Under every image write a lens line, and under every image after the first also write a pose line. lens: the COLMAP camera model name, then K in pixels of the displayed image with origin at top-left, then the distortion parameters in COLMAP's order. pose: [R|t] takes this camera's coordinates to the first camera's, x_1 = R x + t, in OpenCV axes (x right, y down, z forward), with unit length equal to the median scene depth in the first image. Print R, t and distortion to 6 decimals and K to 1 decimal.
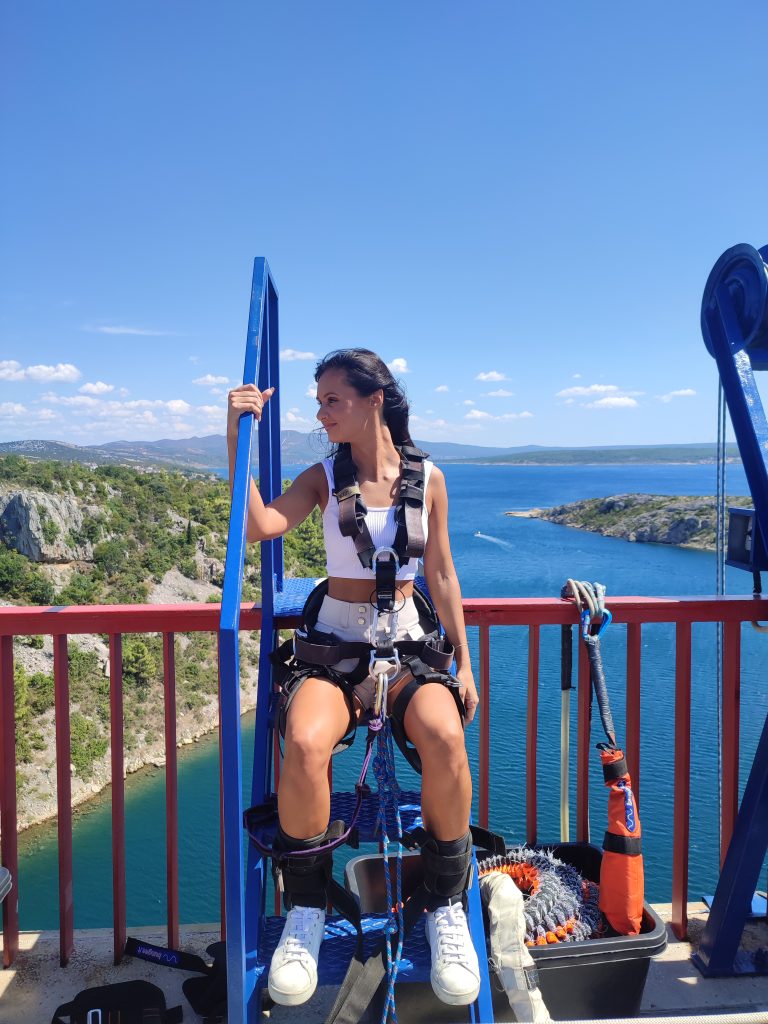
lens RADIAL K [[782.2, 0, 384.0], [0, 782.2, 512.0], [0, 0, 1]] dist [0.001422, 0.002284]
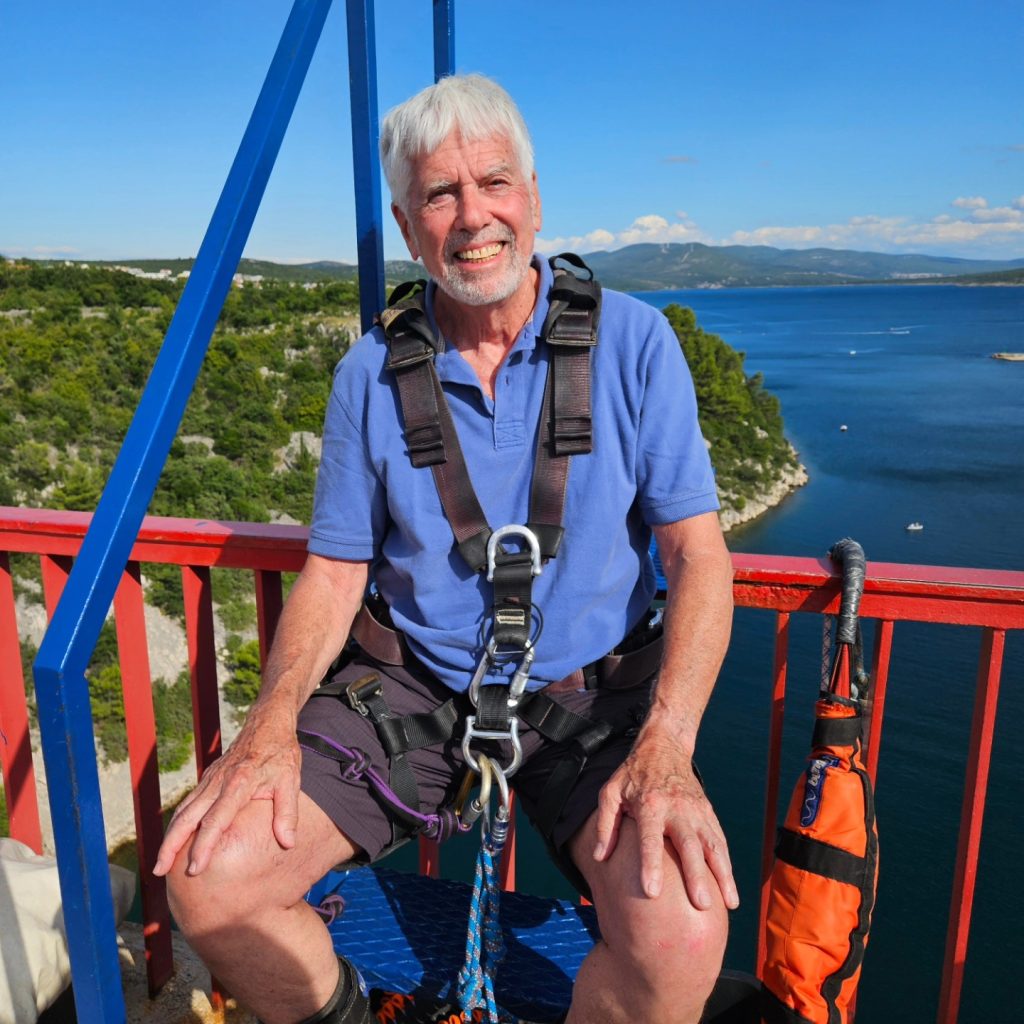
lens RADIAL K [[895.9, 0, 512.0], [0, 895.9, 512.0], [0, 0, 1]] dist [0.037297, -0.002660]
pose [[0.941471, 0.077889, -0.327971, 0.170965], [-0.015273, 0.981796, 0.189322, -0.061248], [0.336747, -0.173232, 0.925523, 0.468949]]
